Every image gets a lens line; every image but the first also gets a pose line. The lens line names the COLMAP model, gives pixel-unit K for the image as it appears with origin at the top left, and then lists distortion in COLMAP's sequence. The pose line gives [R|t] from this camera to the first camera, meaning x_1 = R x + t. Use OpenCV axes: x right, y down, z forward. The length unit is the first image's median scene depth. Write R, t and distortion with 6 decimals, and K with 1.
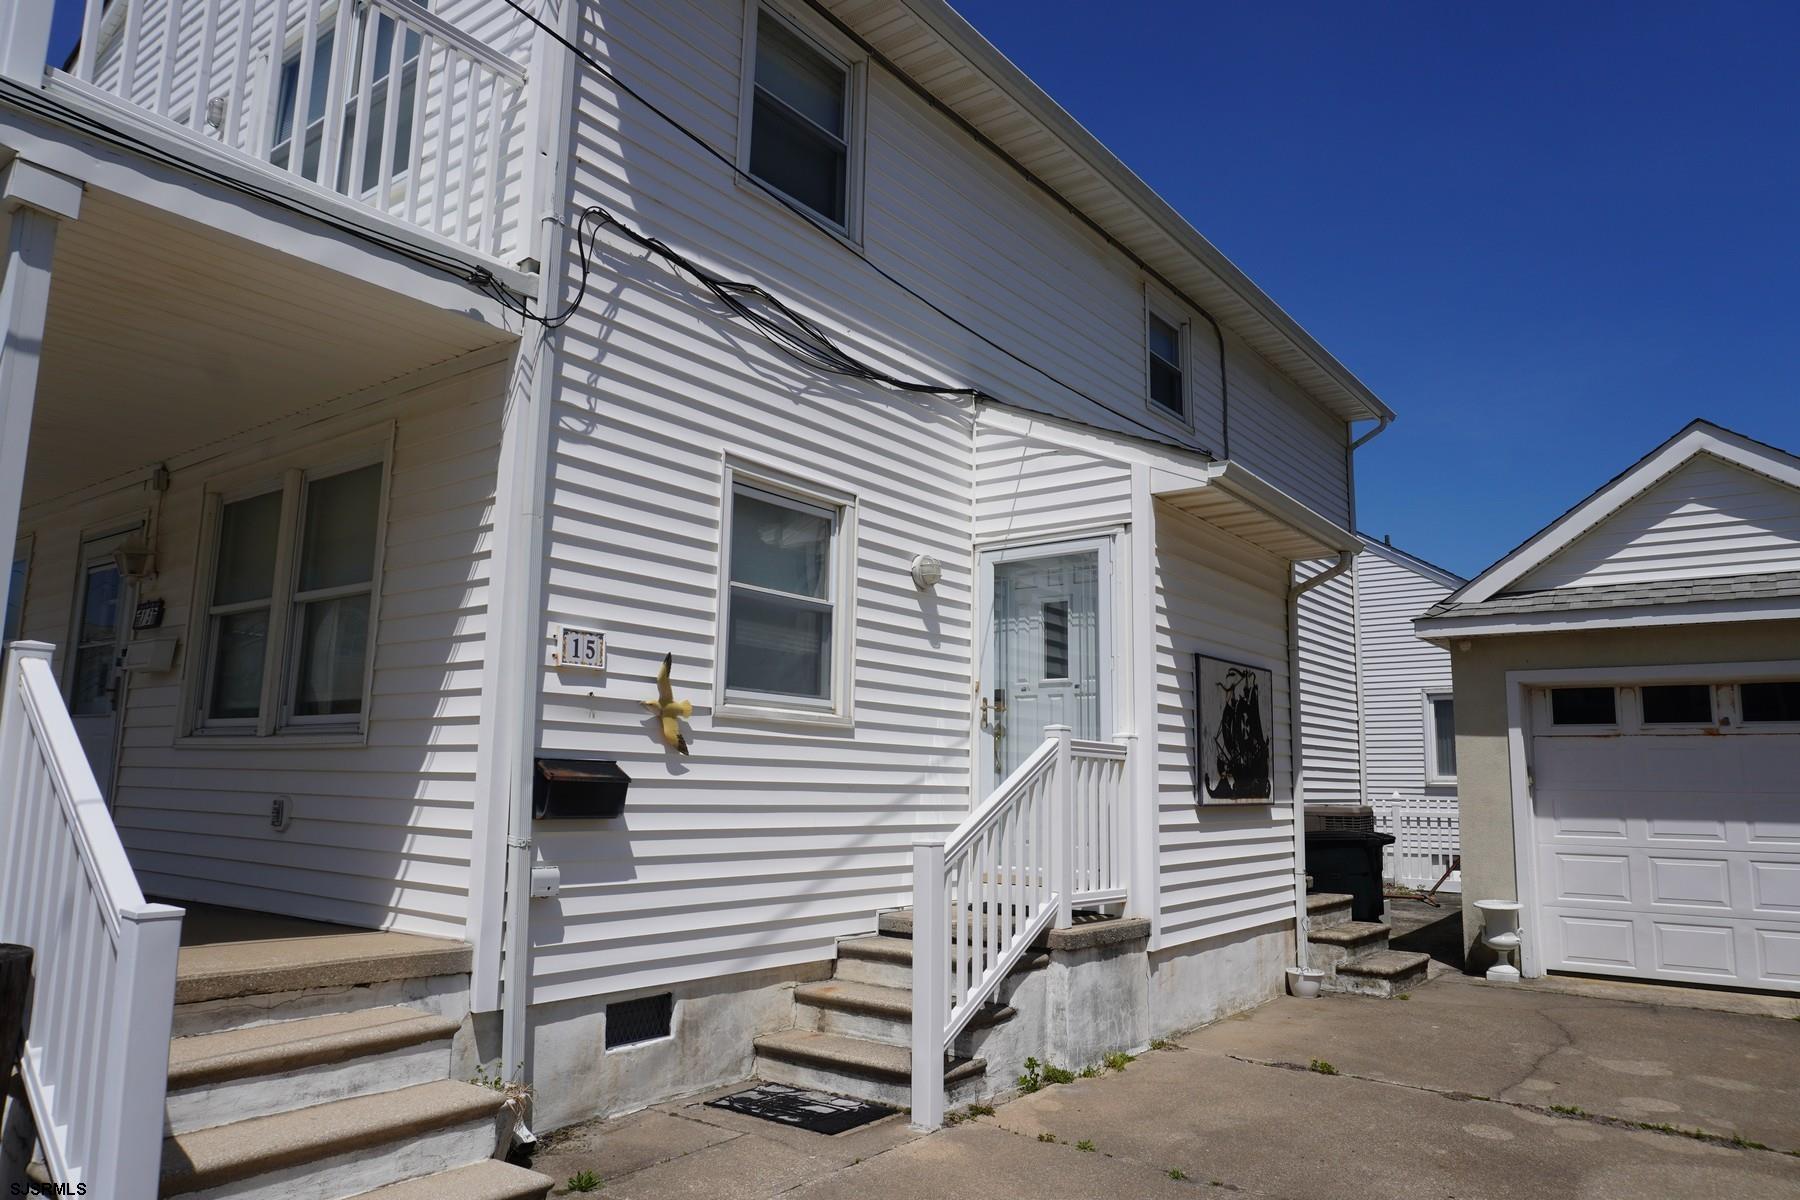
lens RADIAL K [[1188.0, 0, 930.3], [0, 1188.0, 628.4], [0, 0, 1]] dist [0.108759, -0.000854]
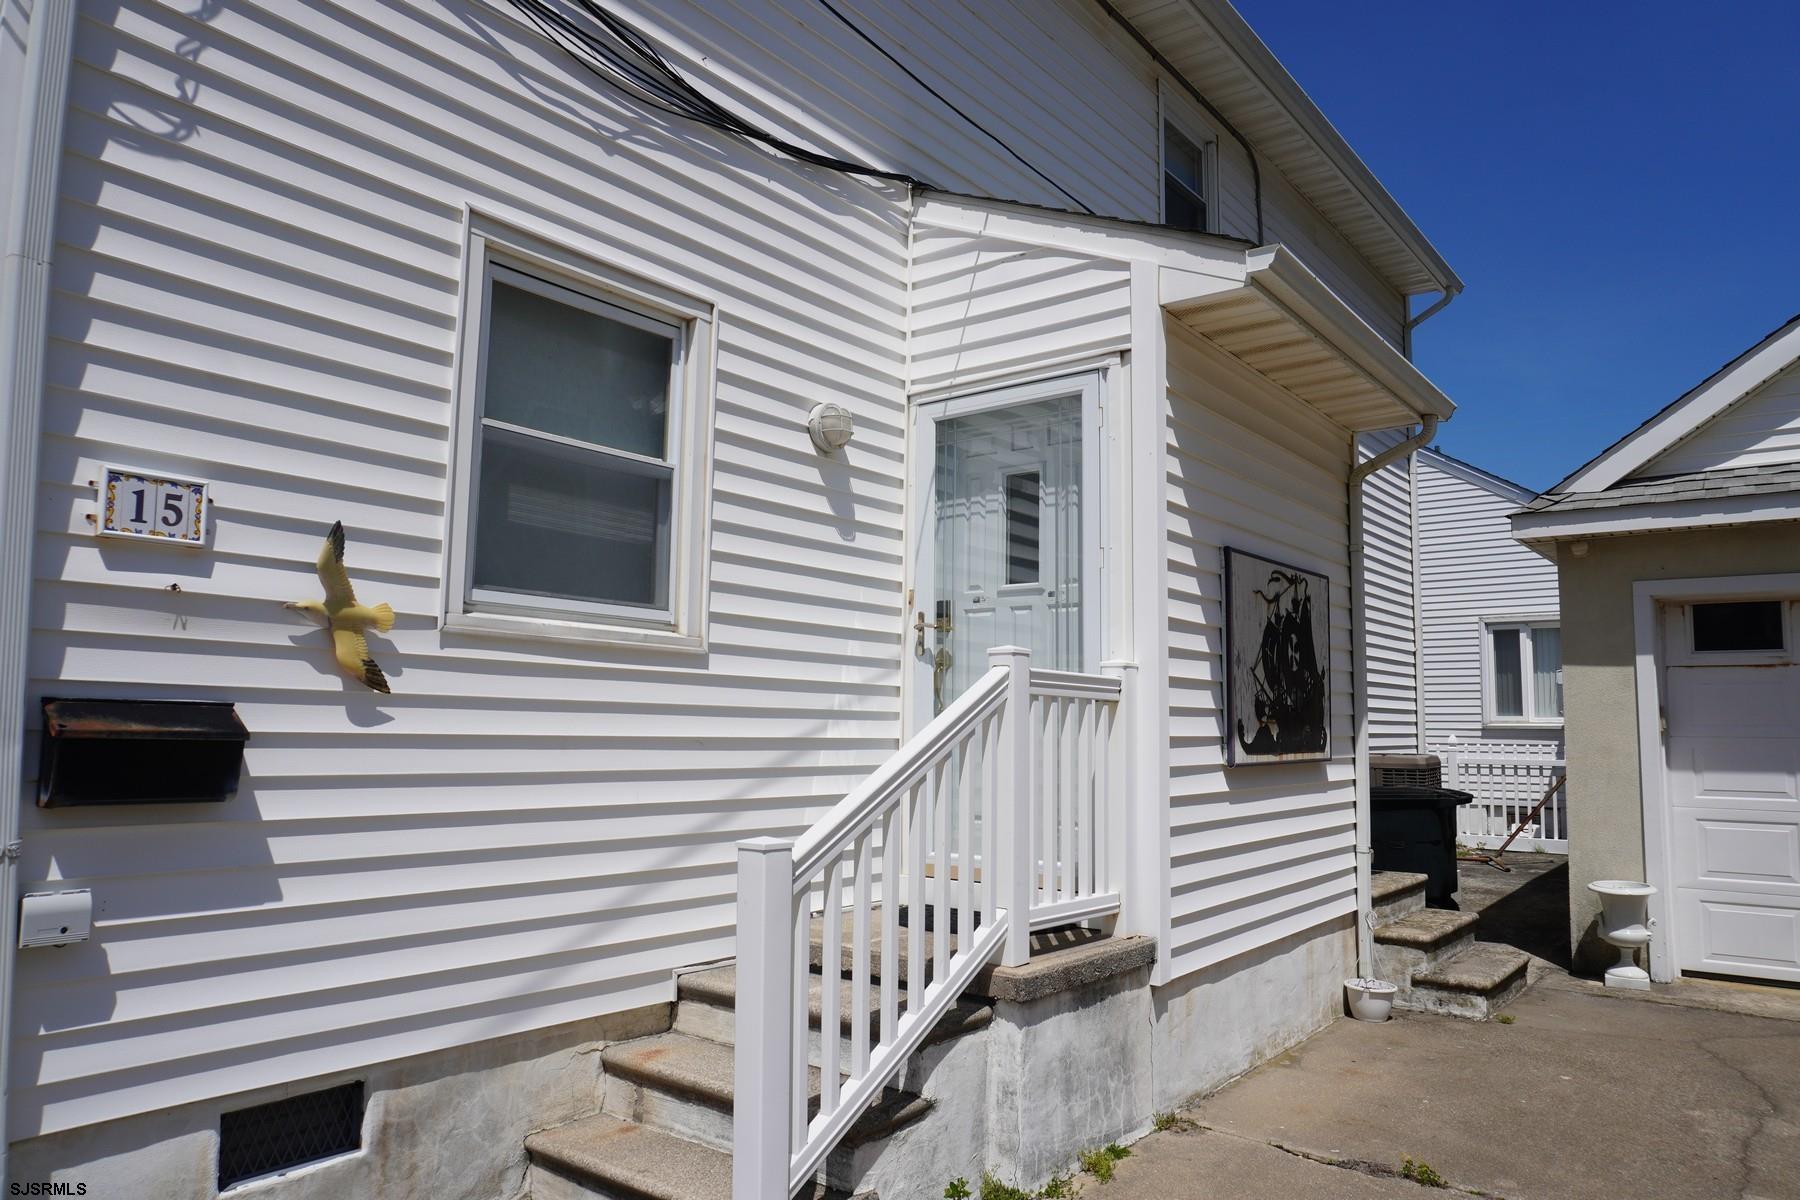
lens RADIAL K [[1226.0, 0, 900.0], [0, 1226.0, 600.0], [0, 0, 1]] dist [0.055980, 0.003303]
pose [[0.999393, -0.003168, -0.034698, 0.064791], [0.004172, 0.999573, 0.028915, 0.033647], [0.034591, -0.029043, 0.998979, 0.310242]]
